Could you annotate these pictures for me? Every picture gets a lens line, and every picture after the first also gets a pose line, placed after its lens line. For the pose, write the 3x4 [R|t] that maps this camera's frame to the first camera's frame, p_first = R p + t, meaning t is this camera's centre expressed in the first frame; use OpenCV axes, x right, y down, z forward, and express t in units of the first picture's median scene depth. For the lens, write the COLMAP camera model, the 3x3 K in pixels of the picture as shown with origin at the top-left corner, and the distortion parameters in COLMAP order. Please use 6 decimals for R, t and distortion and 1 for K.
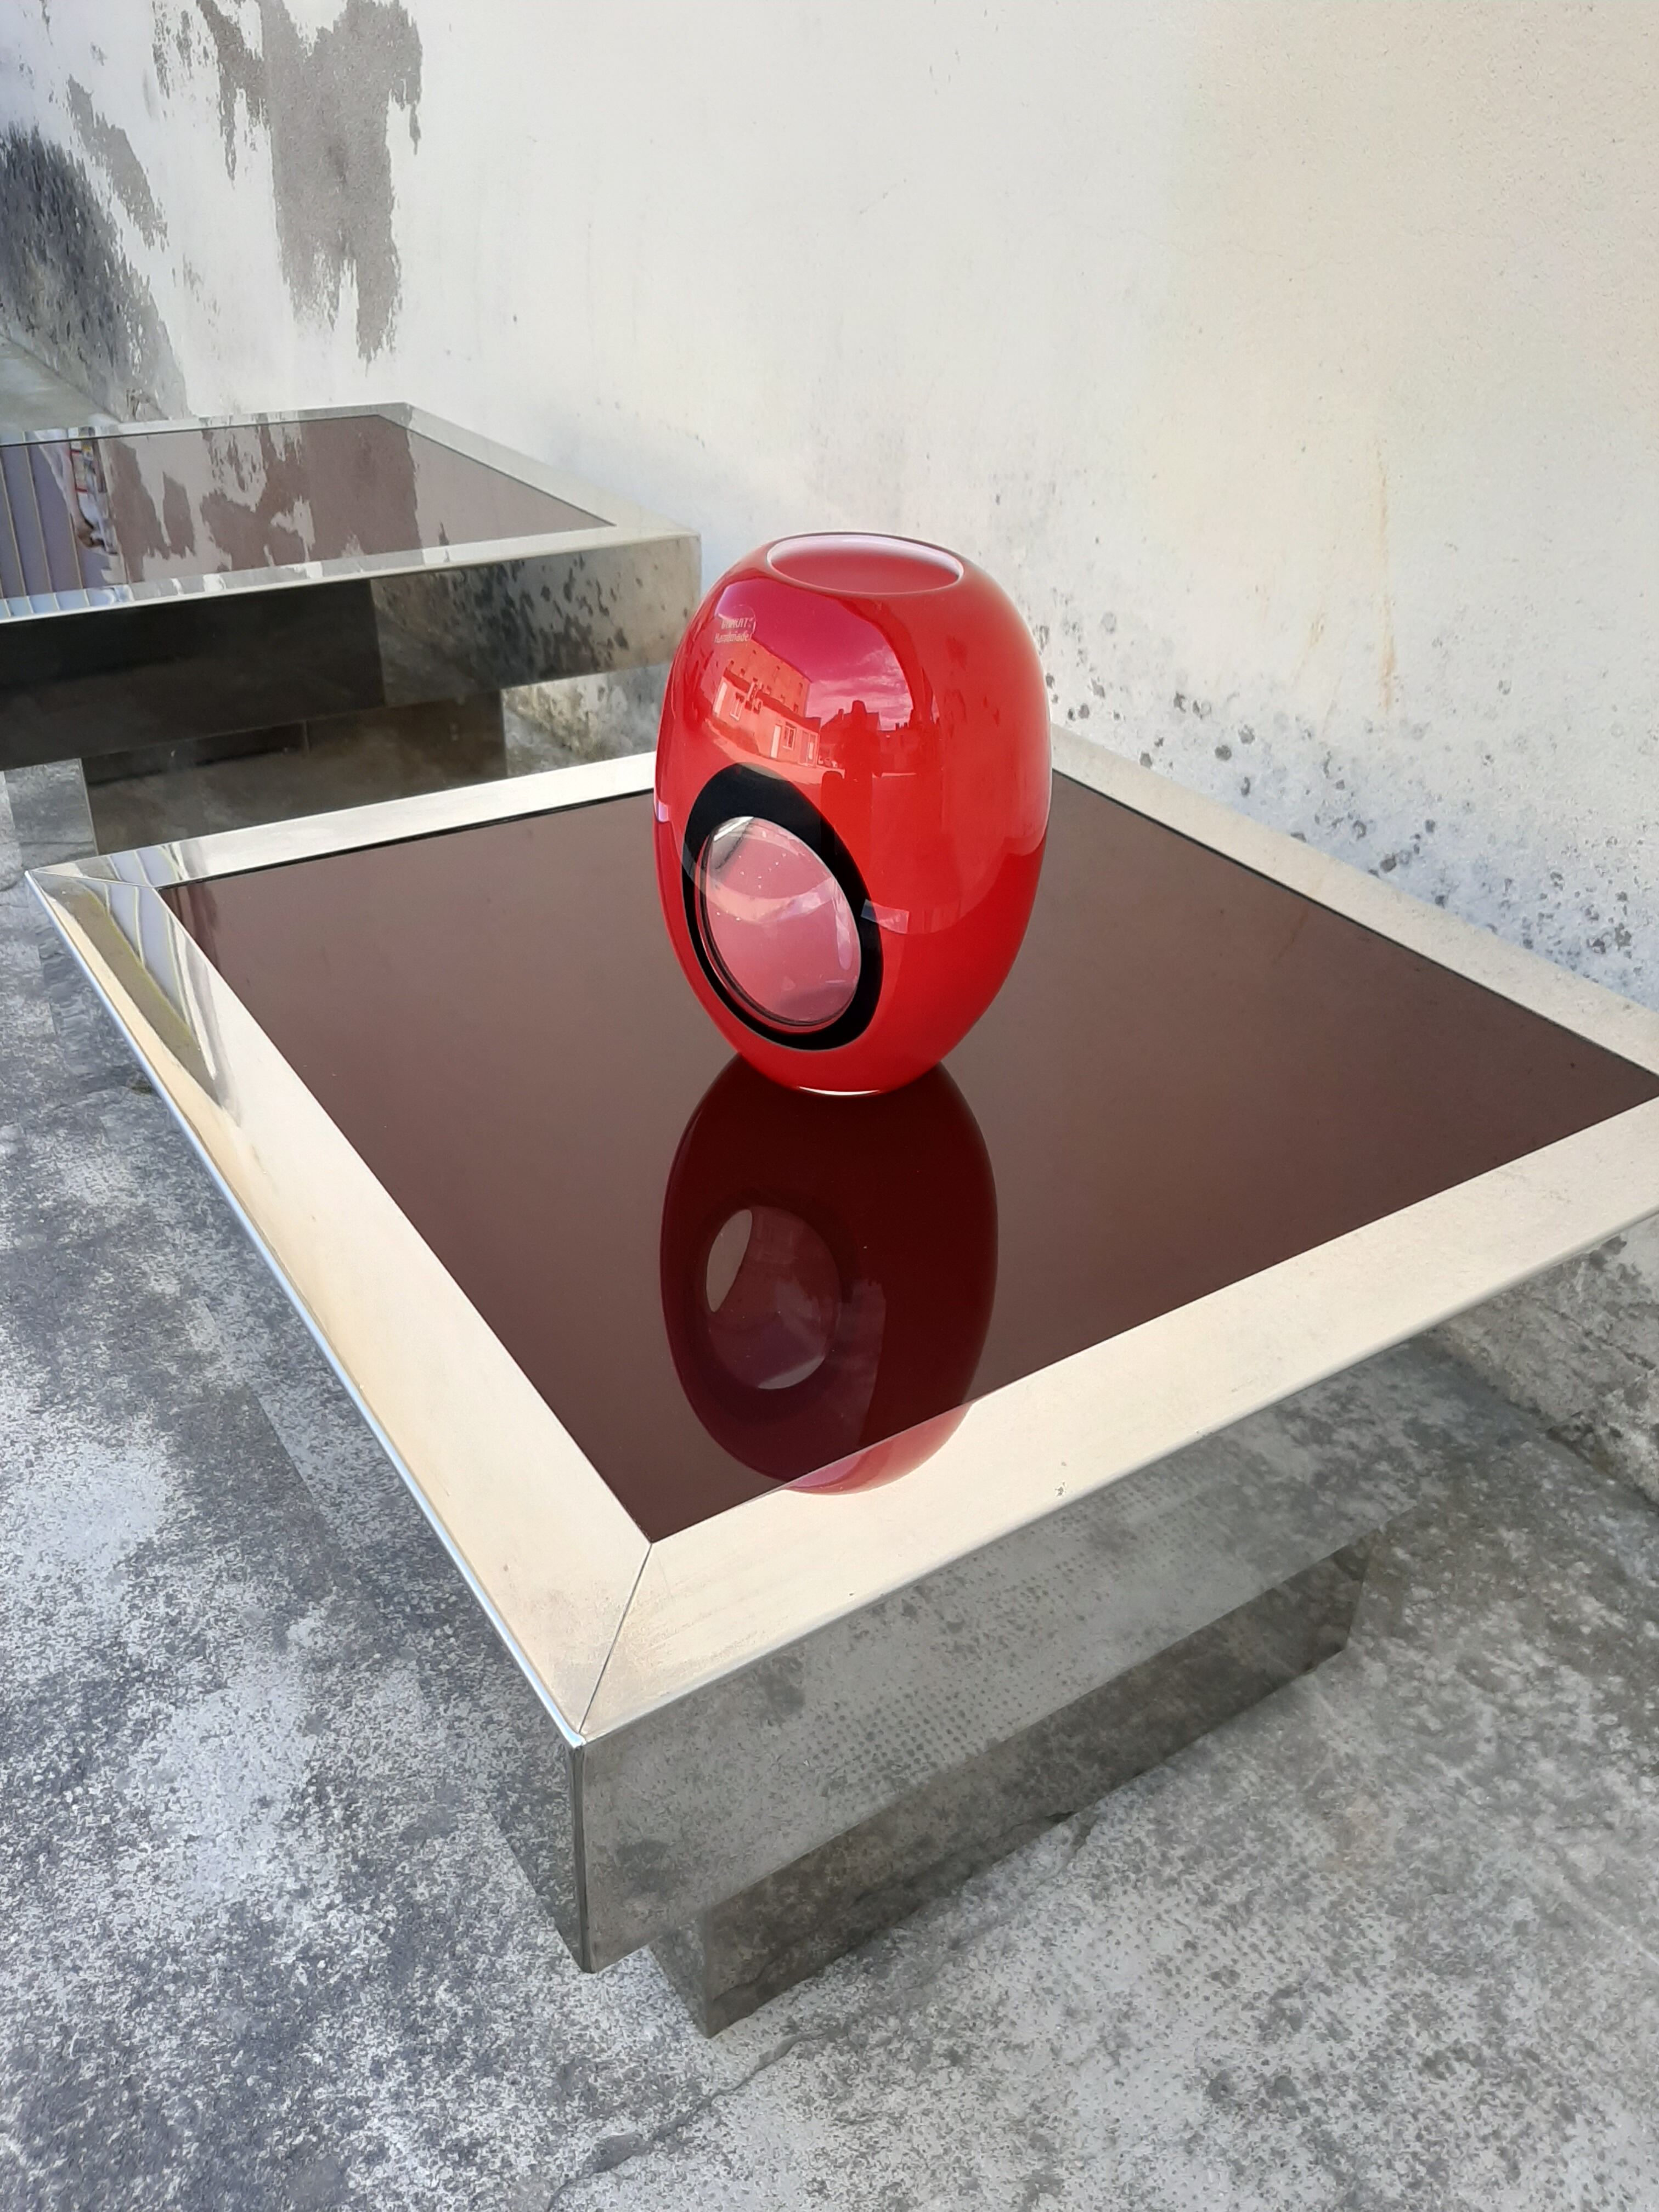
lens RADIAL K [[1739.8, 0, 810.9], [0, 1739.8, 1079.1], [0, 0, 1]] dist [0.044108, -0.126909]
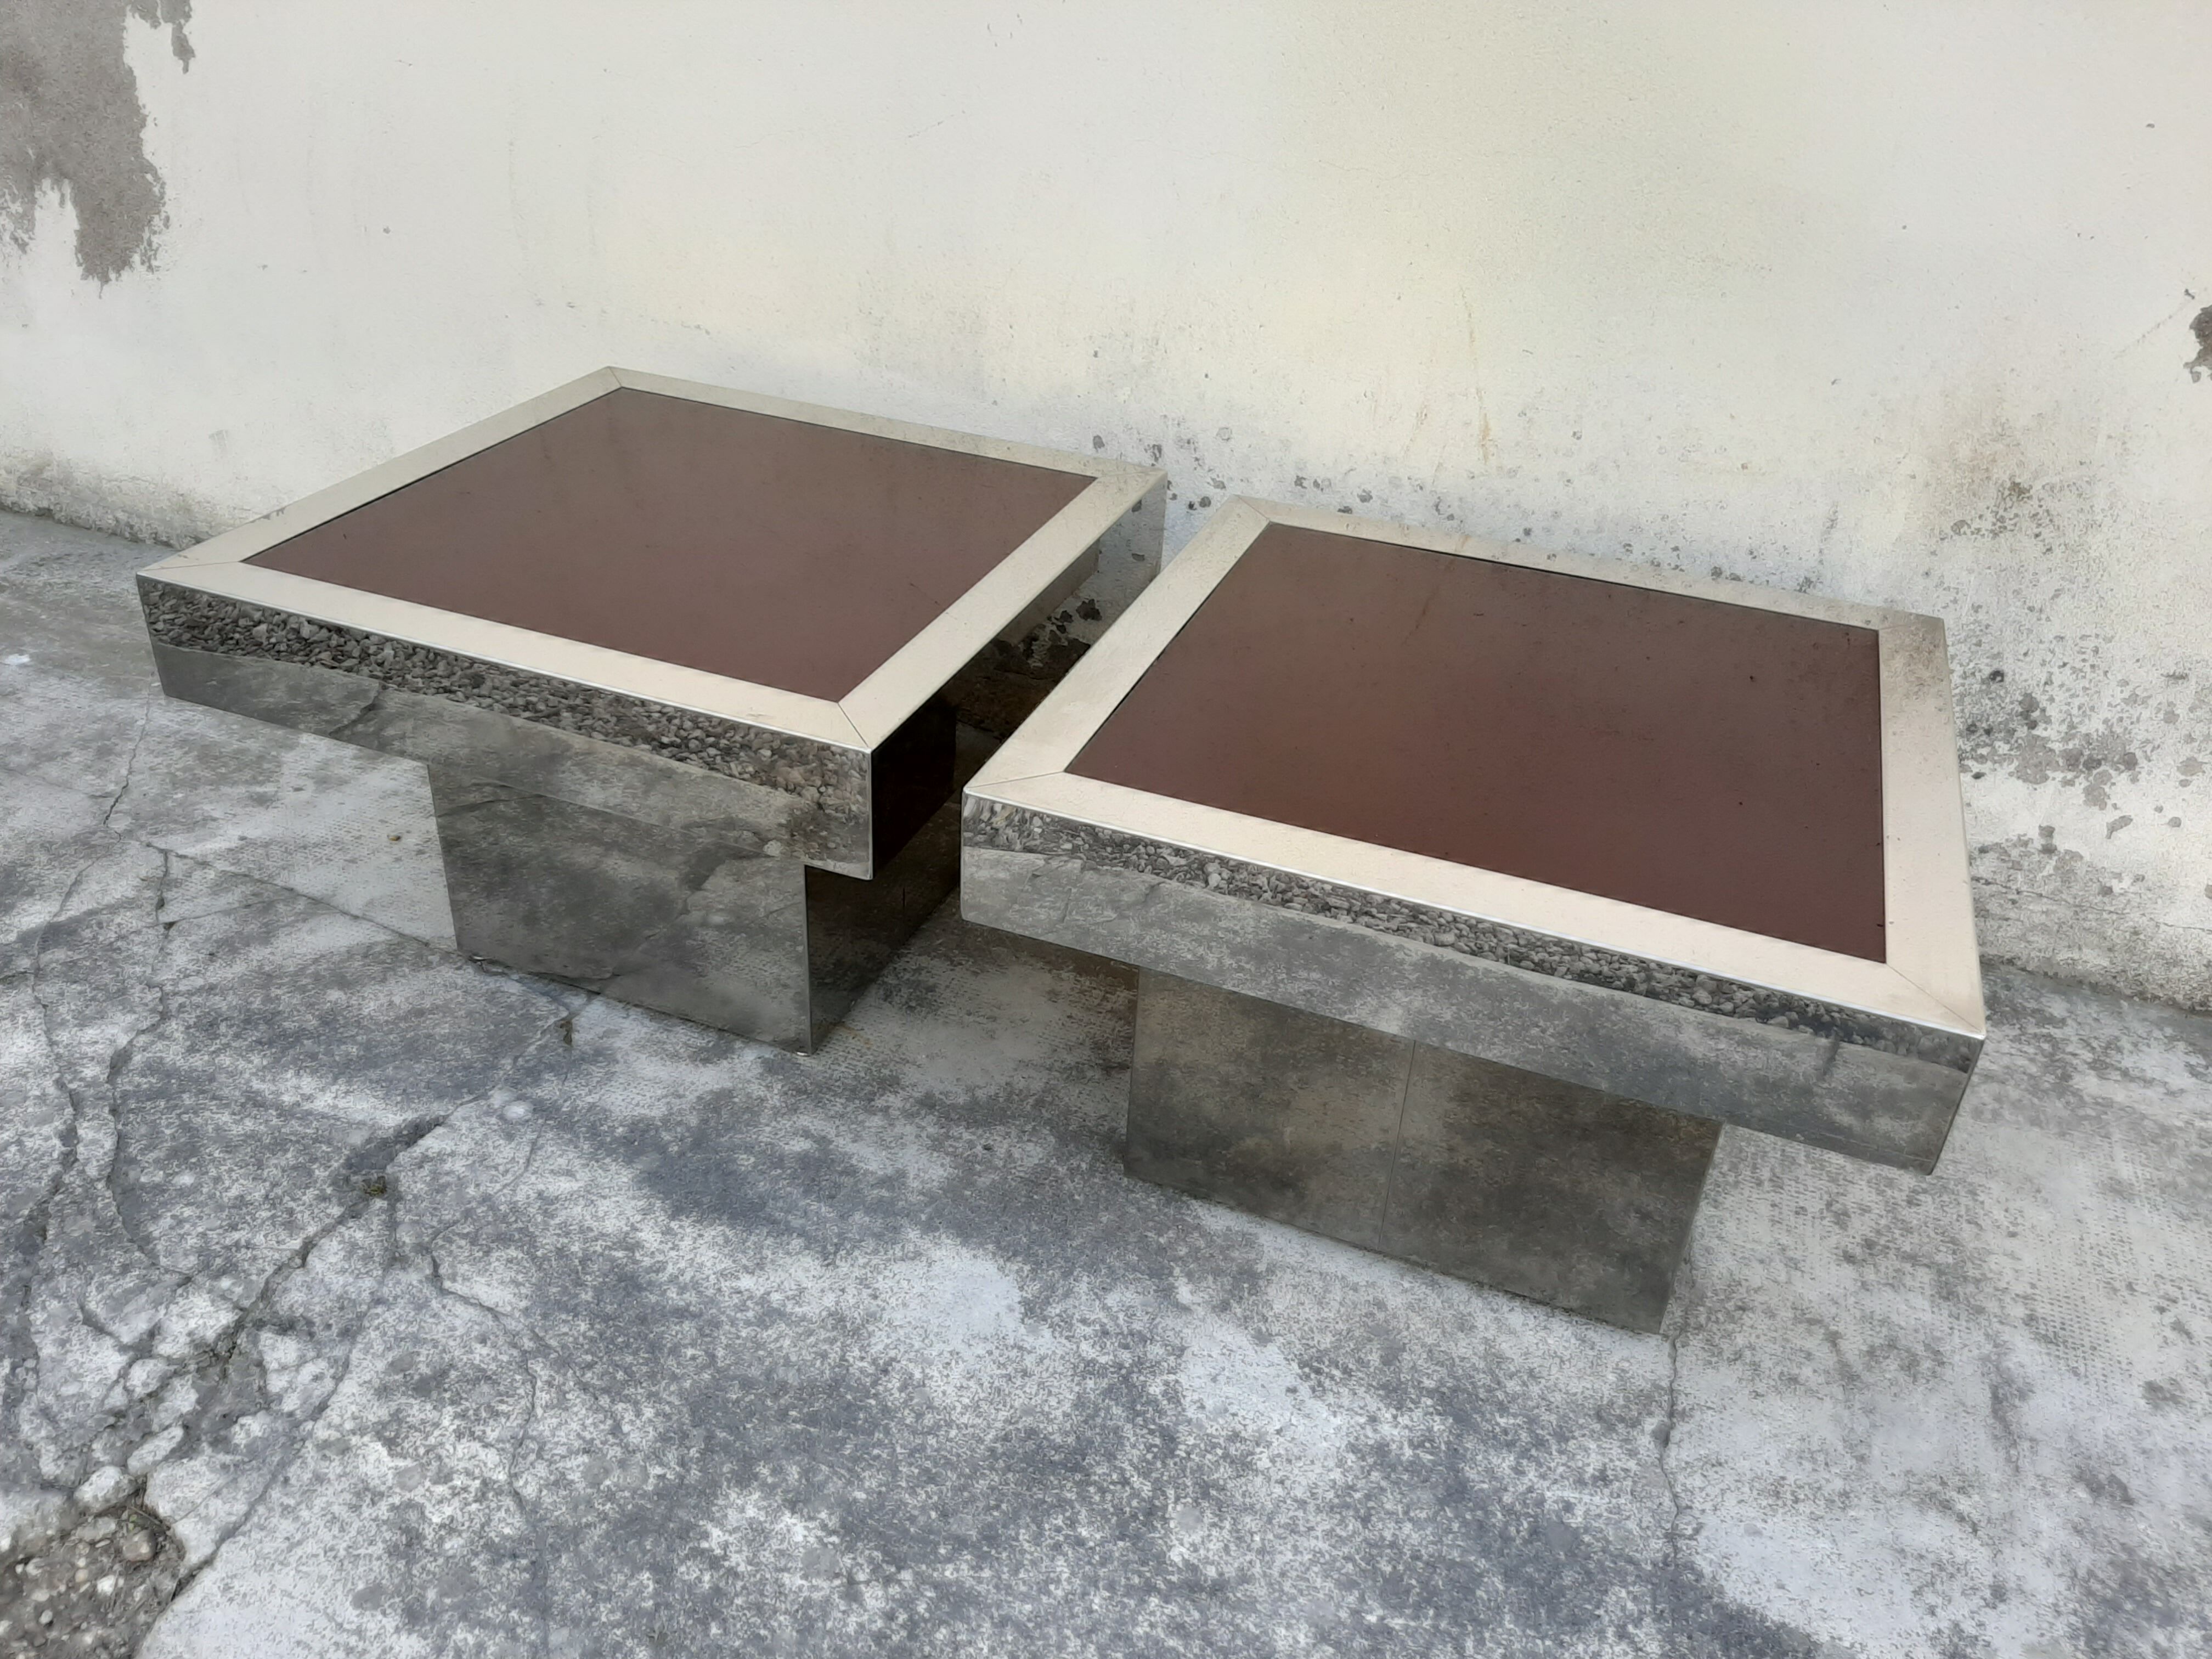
lens RADIAL K [[1741.3, 0, 1060.6], [0, 1741.3, 844.7], [0, 0, 1]] dist [0.066855, -0.146452]
pose [[0.822426, -0.297630, 0.484801, -1.050382], [0.285182, 0.953101, 0.101341, -0.201493], [-0.492226, 0.054911, 0.868734, -0.151733]]
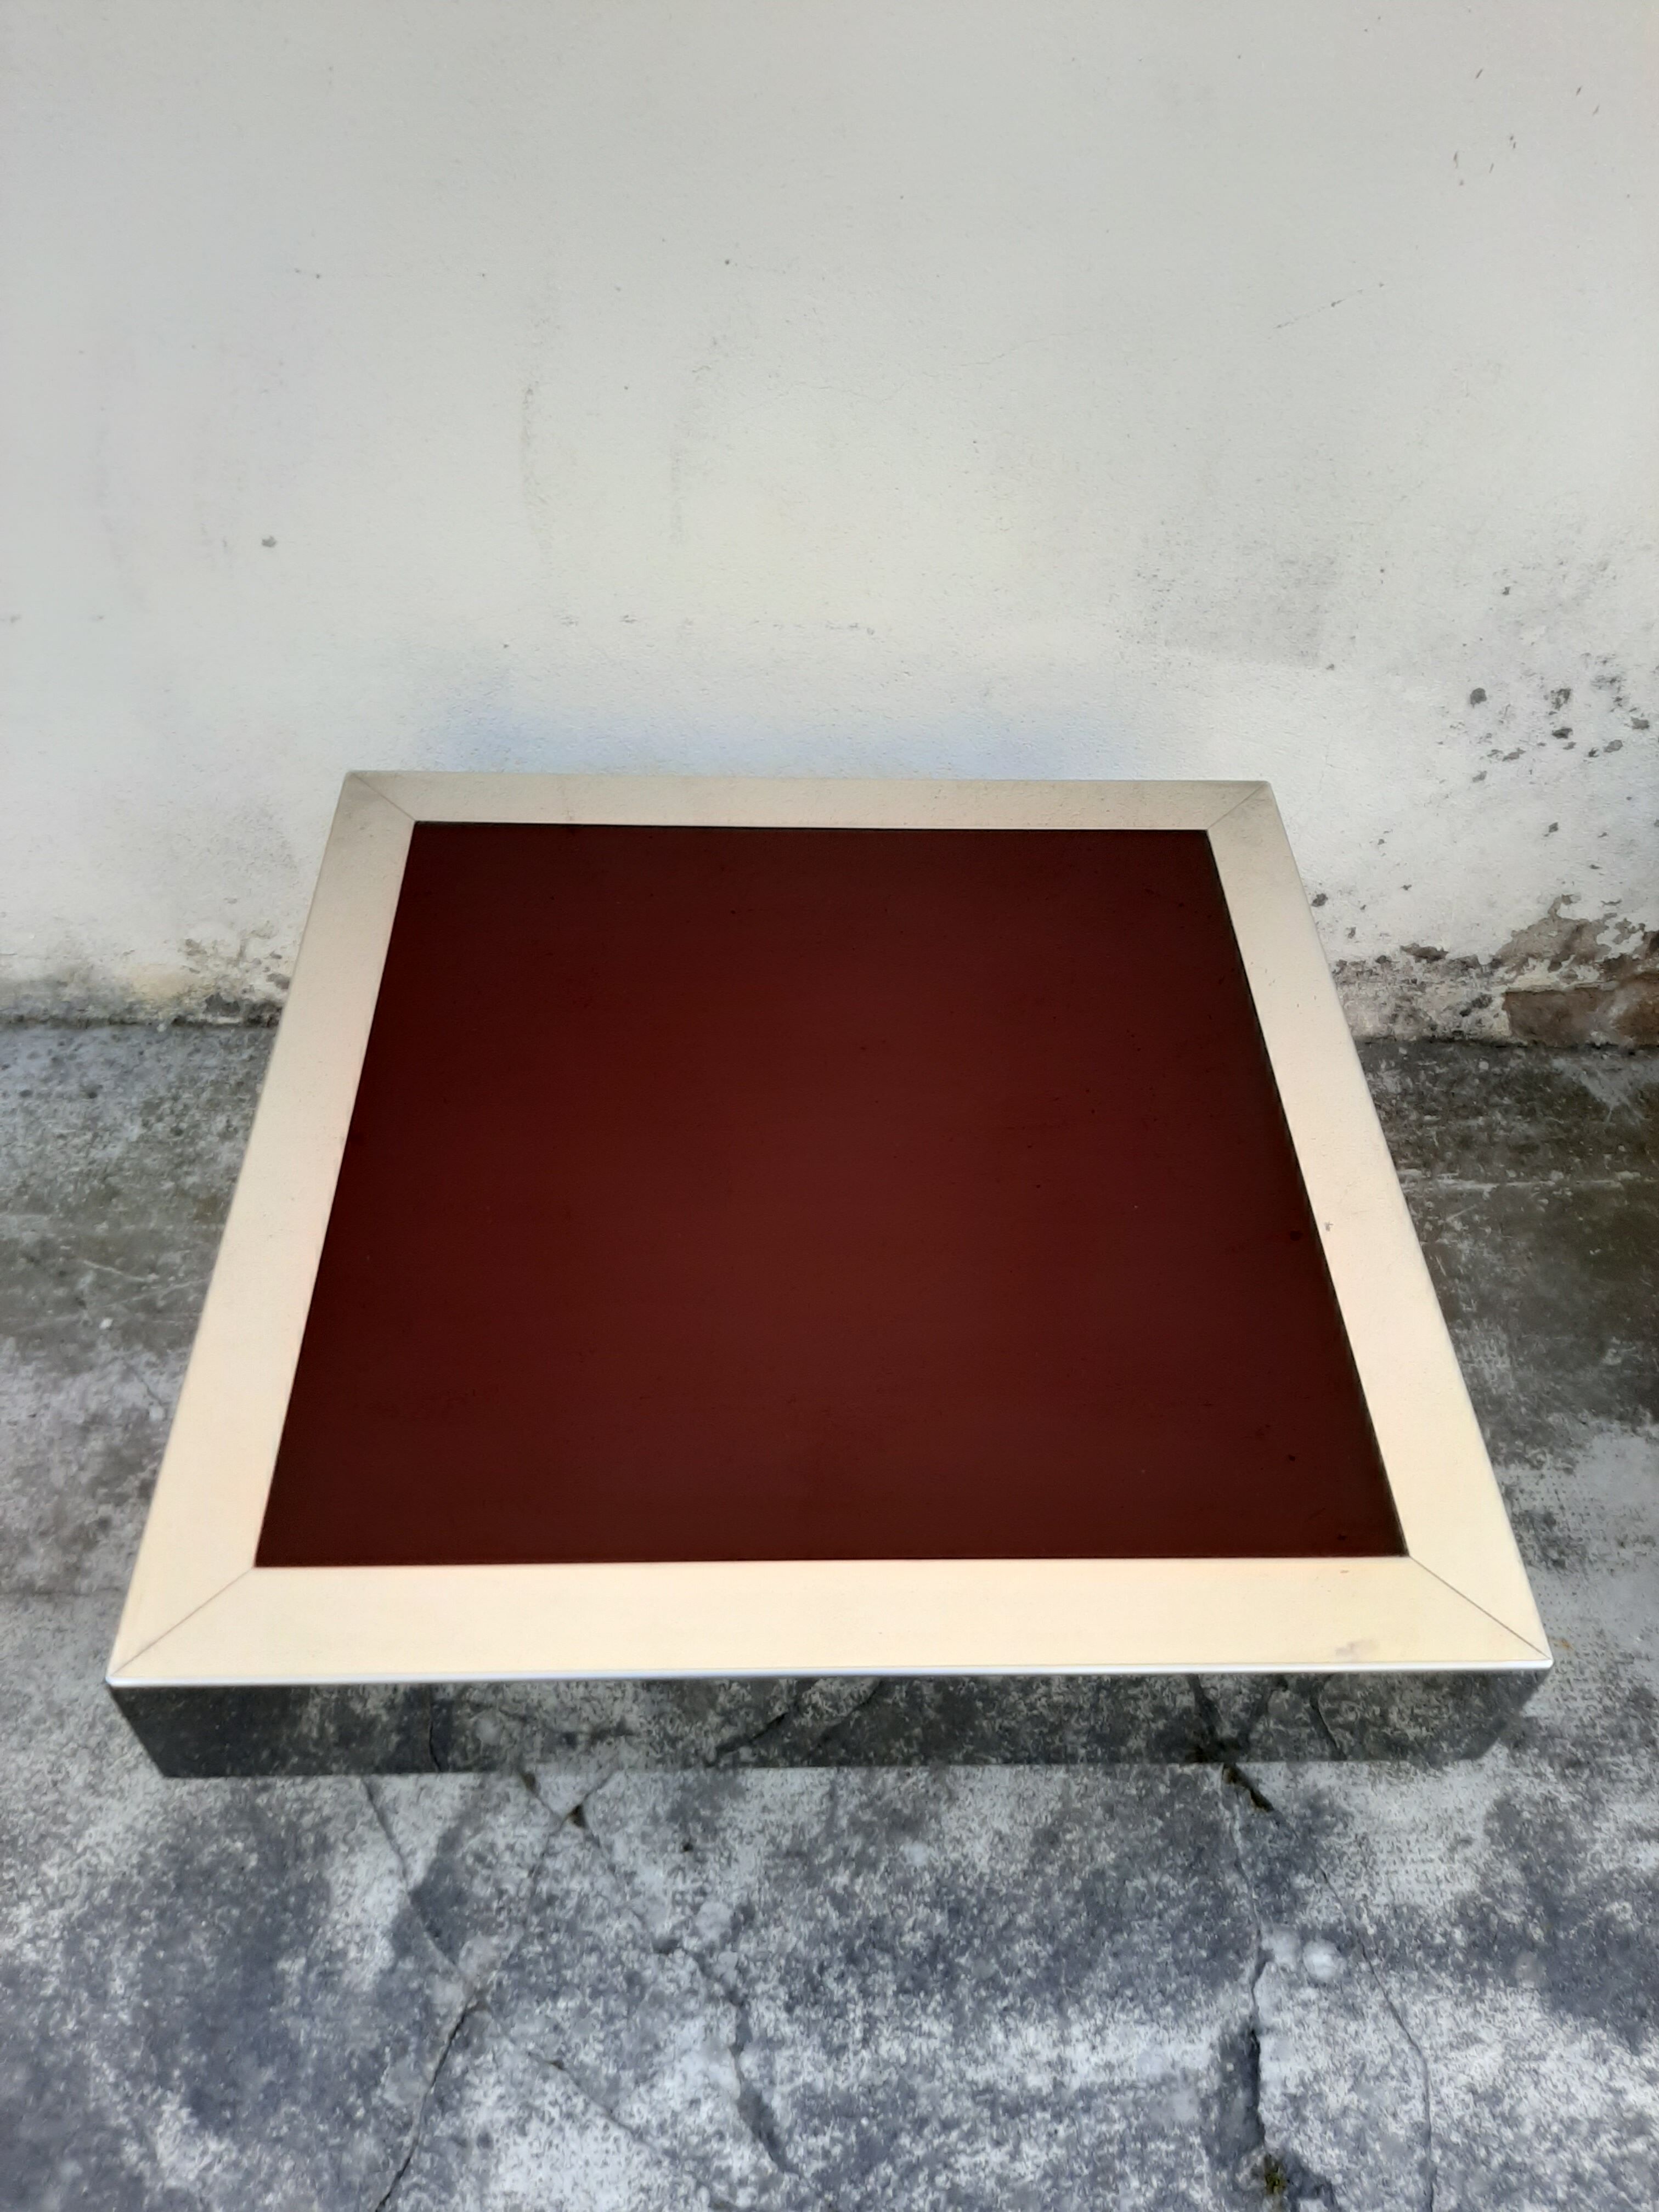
lens RADIAL K [[1720.6, 0, 810.6], [0, 1720.6, 1085.4], [0, 0, 1]] dist [0.053510, -0.121296]
pose [[0.540721, -0.635250, 0.551433, -1.217482], [0.424799, 0.772010, 0.472807, -1.153556], [-0.726062, -0.021408, 0.687295, 1.021430]]
